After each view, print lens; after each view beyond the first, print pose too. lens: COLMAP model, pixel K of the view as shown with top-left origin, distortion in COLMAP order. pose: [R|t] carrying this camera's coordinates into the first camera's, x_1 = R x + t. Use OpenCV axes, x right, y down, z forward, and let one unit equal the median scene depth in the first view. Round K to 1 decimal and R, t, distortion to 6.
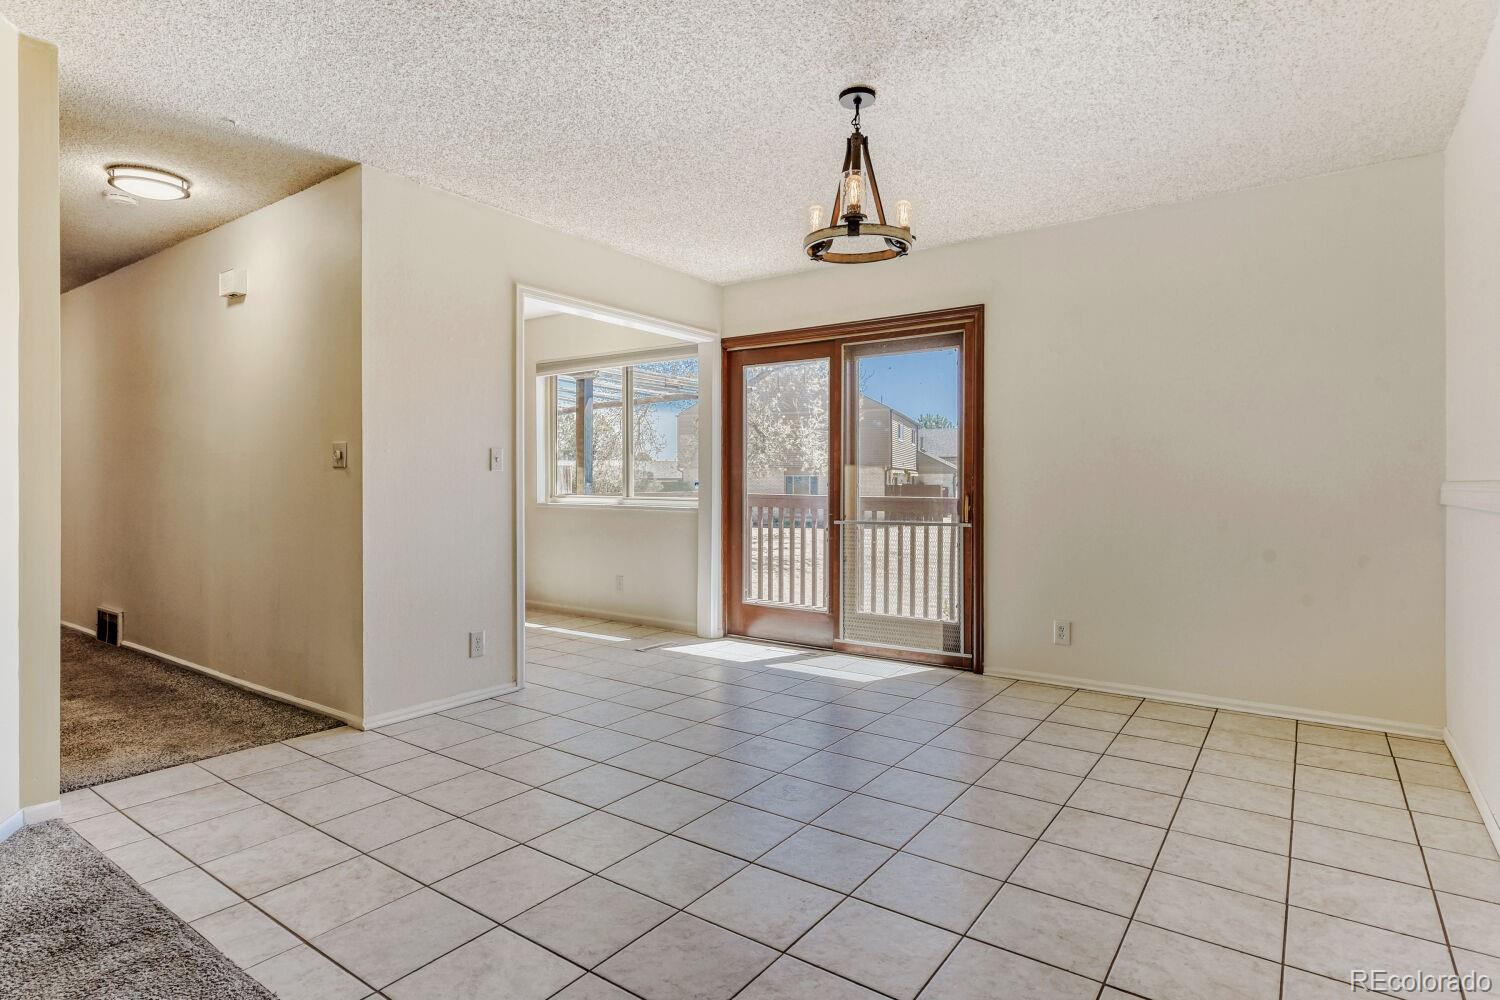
lens RADIAL K [[771.5, 0, 755.9], [0, 771.5, 485.1], [0, 0, 1]] dist [-0.003895, 0.000145]
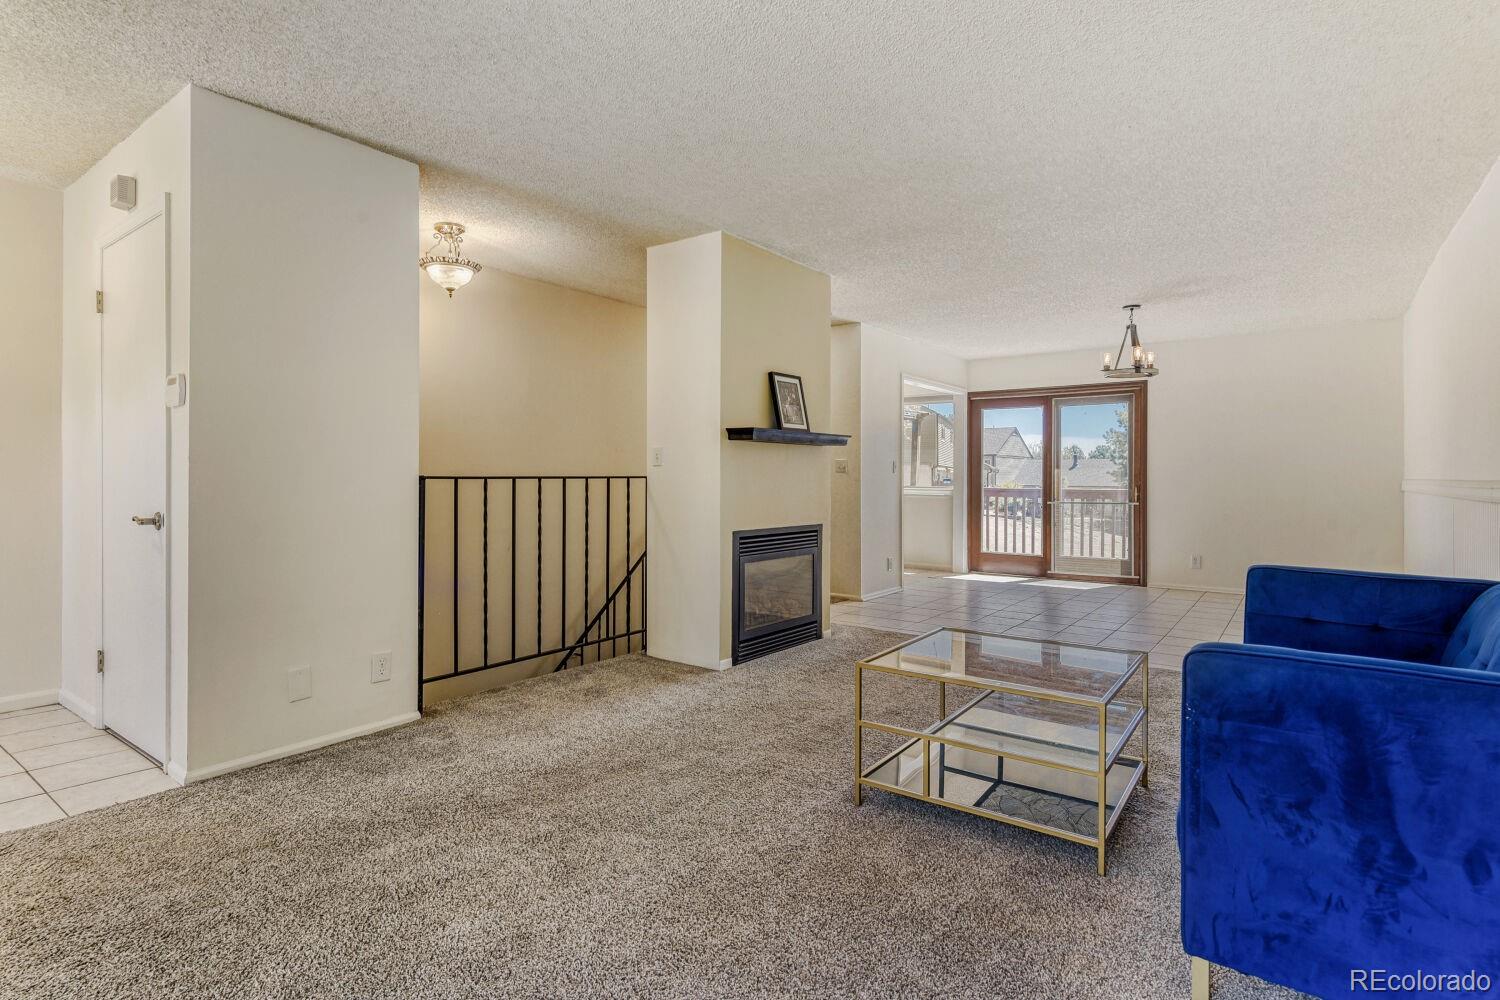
lens RADIAL K [[756.9, 0, 748.5], [0, 756.9, 487.6], [0, 0, 1]] dist [0.004200, 0.000595]
pose [[0.999712, 0.002308, -0.023904, -0.525576], [-0.002119, 0.999966, 0.007925, 0.002651], [0.023921, -0.007872, 0.999683, -0.698179]]
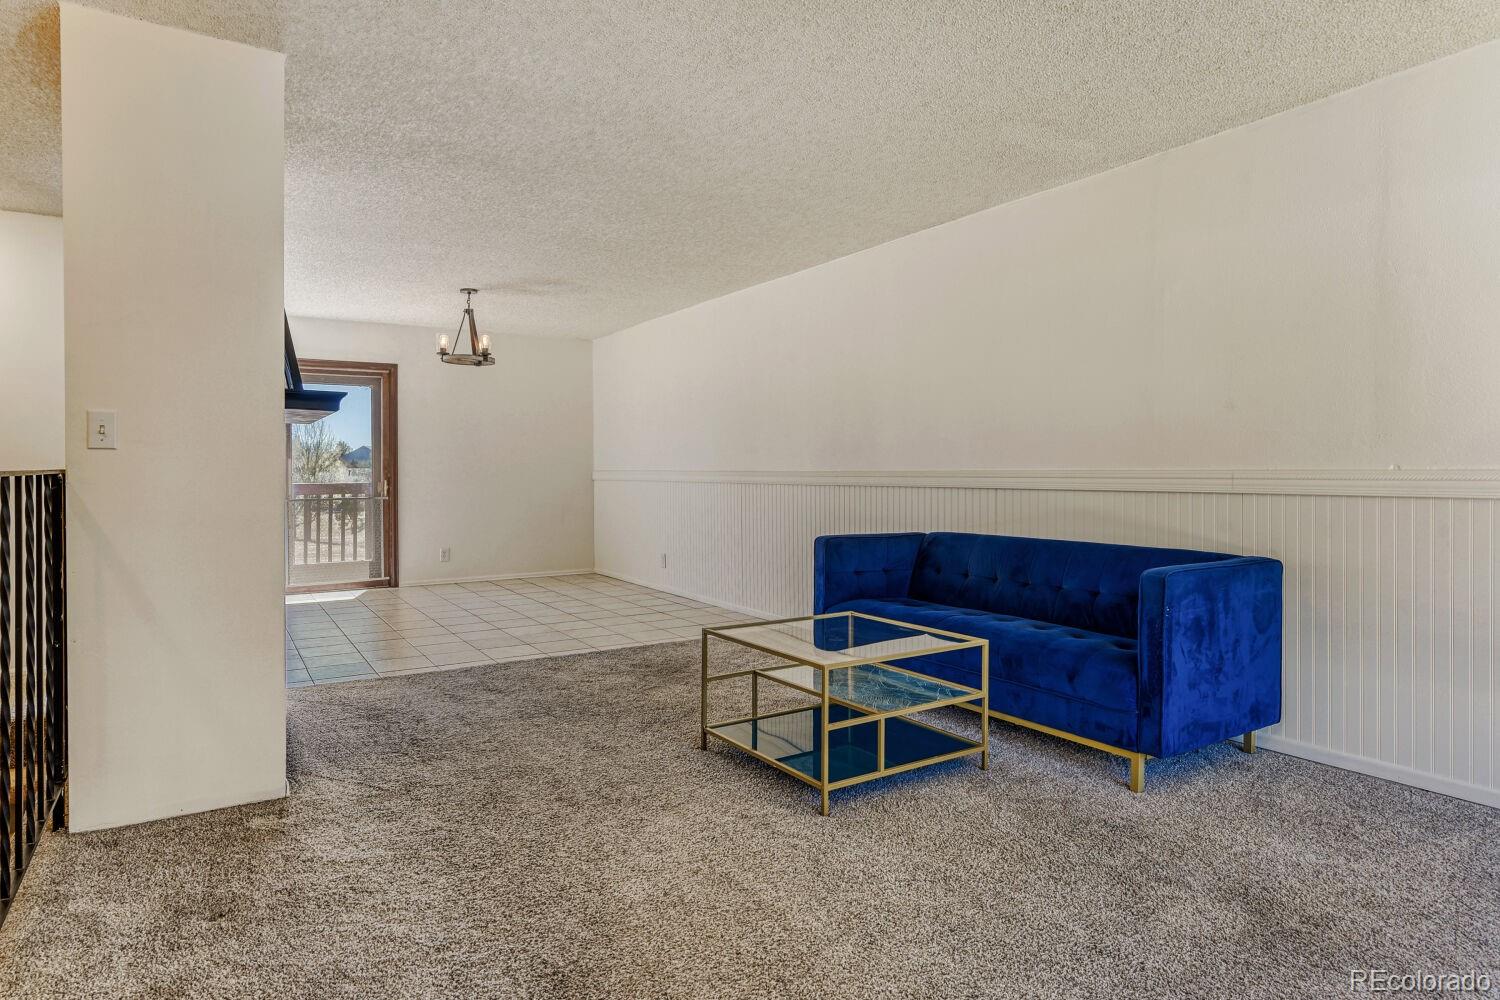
lens RADIAL K [[858.8, 0, 723.7], [0, 858.8, 469.5], [0, 0, 1]] dist [-0.001407, -0.000320]
pose [[0.385054, 0.000801, 0.922894, -1.018279], [0.004314, 0.999987, -0.002669, 0.000456], [-0.922884, 0.005009, 0.385045, -0.322133]]
